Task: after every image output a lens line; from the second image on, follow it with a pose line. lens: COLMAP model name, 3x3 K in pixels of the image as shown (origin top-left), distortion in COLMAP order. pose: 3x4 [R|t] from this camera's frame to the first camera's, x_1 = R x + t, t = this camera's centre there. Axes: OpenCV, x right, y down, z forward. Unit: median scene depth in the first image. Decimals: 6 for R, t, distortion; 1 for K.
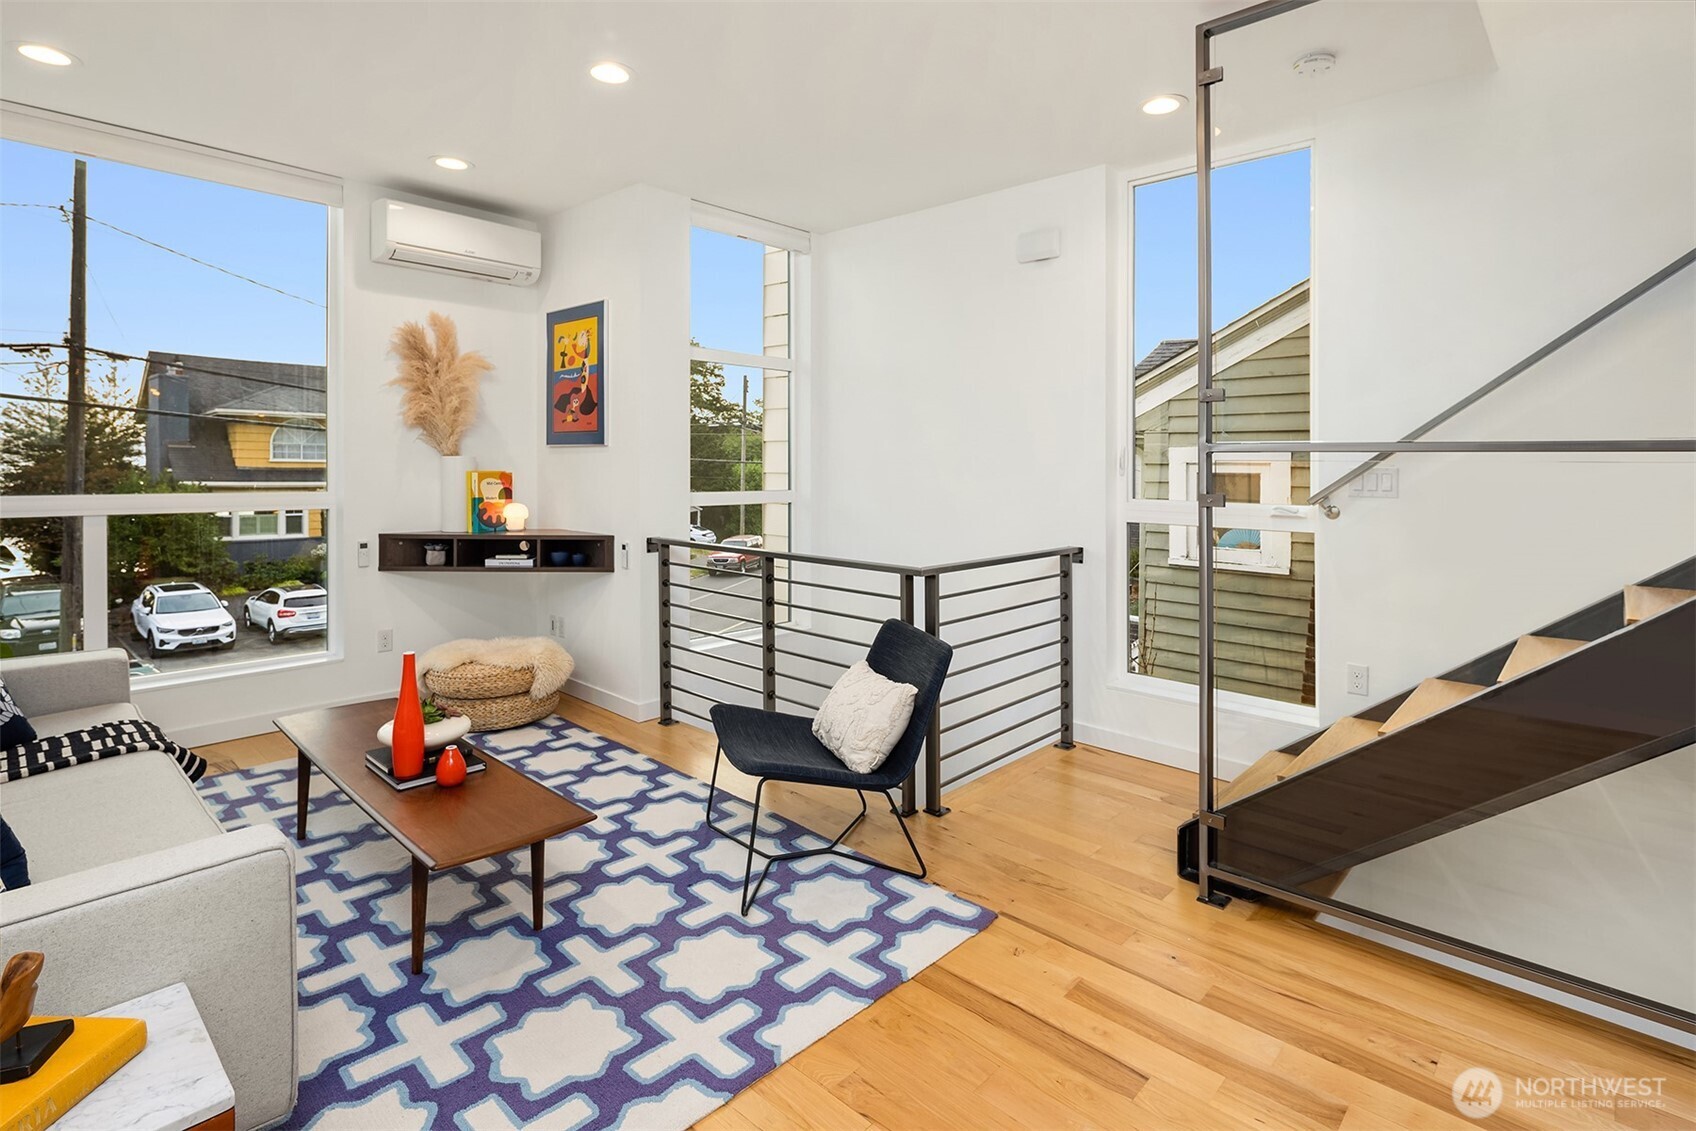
lens RADIAL K [[842.4, 0, 887.4], [0, 842.4, 472.6], [0, 0, 1]] dist [-0.000263, -0.000464]
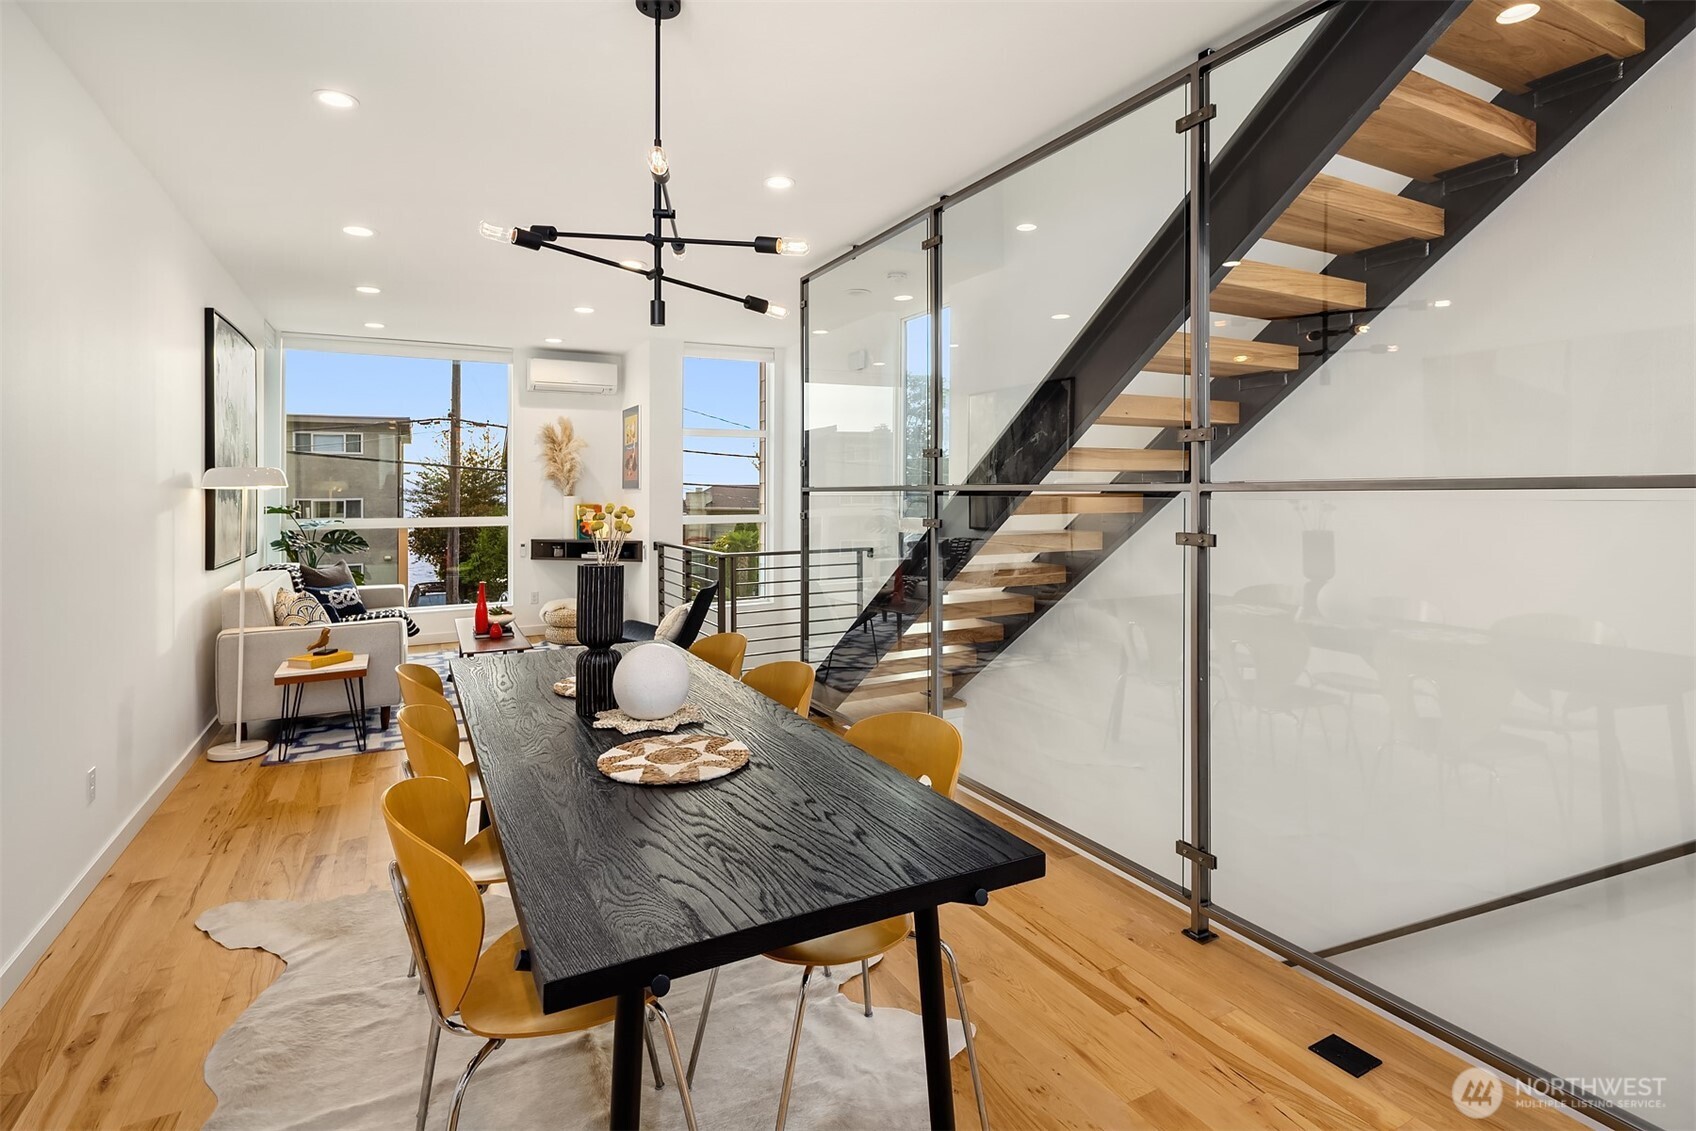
lens RADIAL K [[842.4, 0, 865.6], [0, 842.4, 495.1], [0, 0, 1]] dist [-0.000263, -0.000464]
pose [[0.943661, -0.015245, -0.330562, 0.680964], [0.013015, 0.999875, -0.008959, 0.002068], [0.330657, 0.004152, 0.943742, -0.484888]]
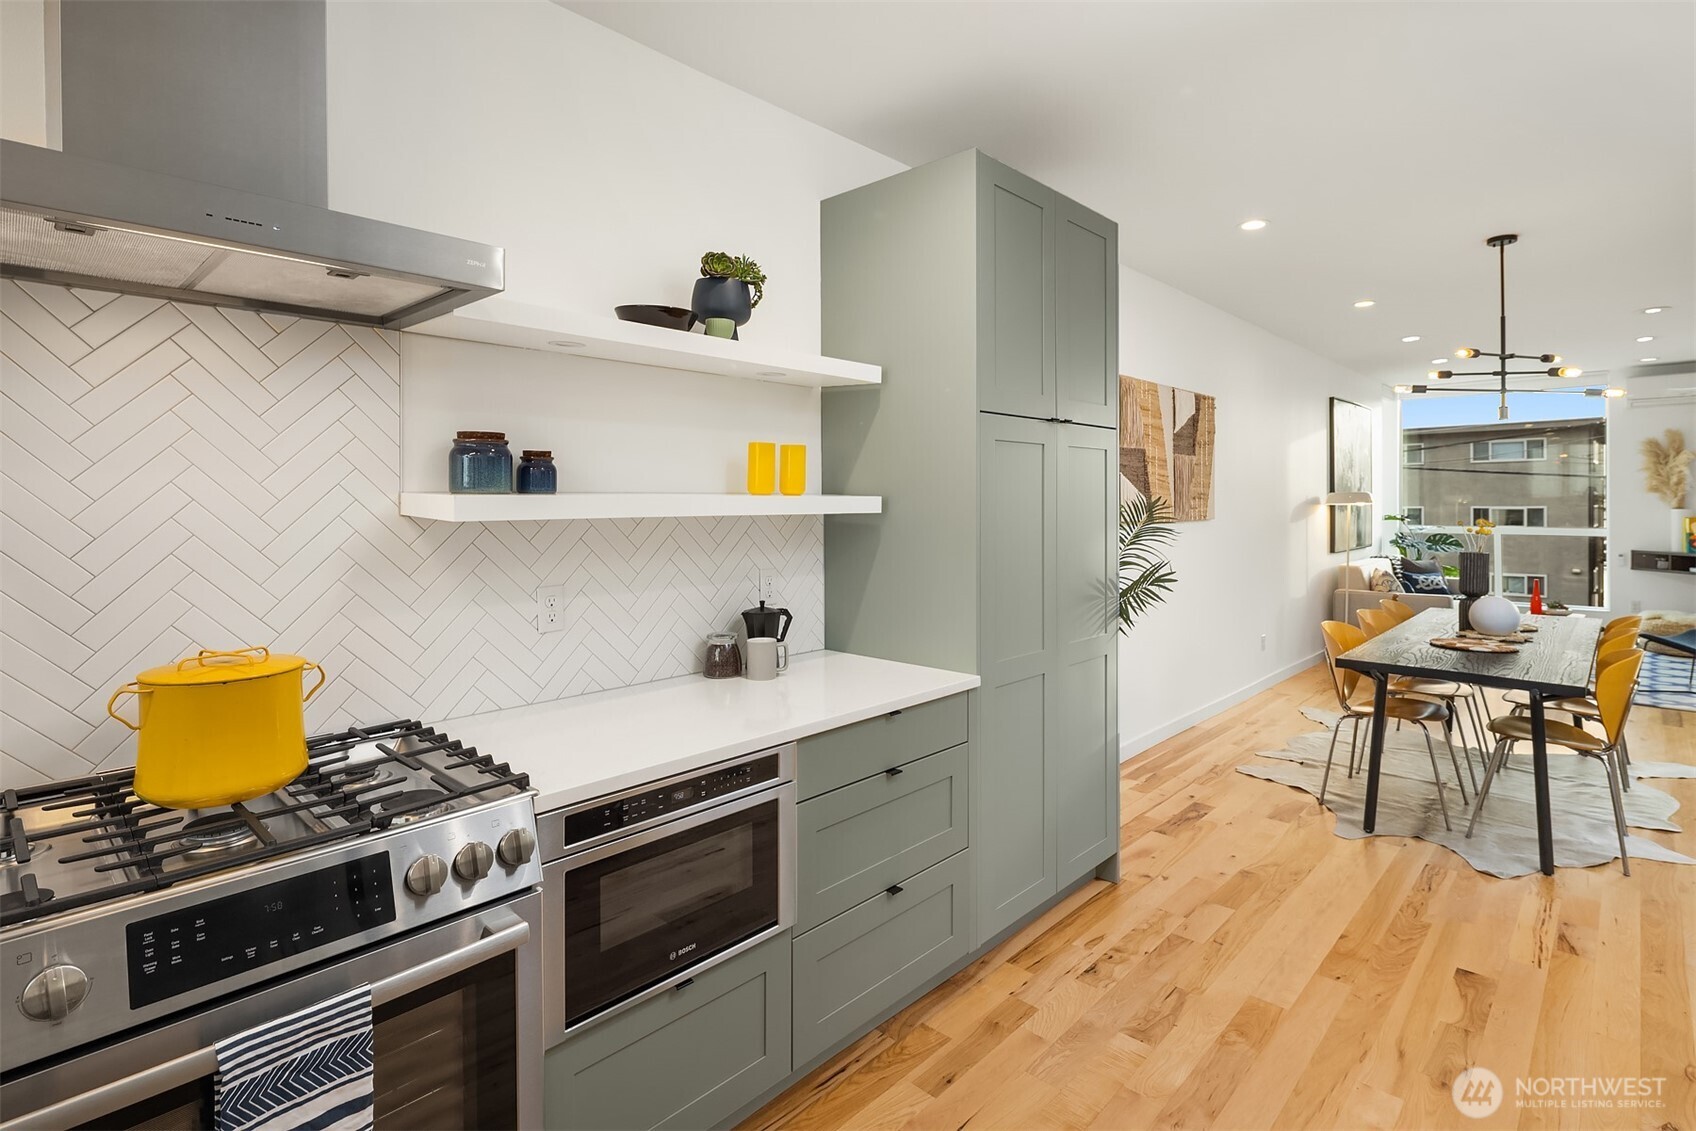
lens RADIAL K [[842.4, 0, 834.5], [0, 842.4, 500.0], [0, 0, 1]] dist [-0.000263, -0.000464]
pose [[-0.027071, -0.016788, -0.999493, 1.345628], [-0.004643, 0.999850, -0.016668, -0.001061], [0.999623, 0.004189, -0.027145, -0.754903]]
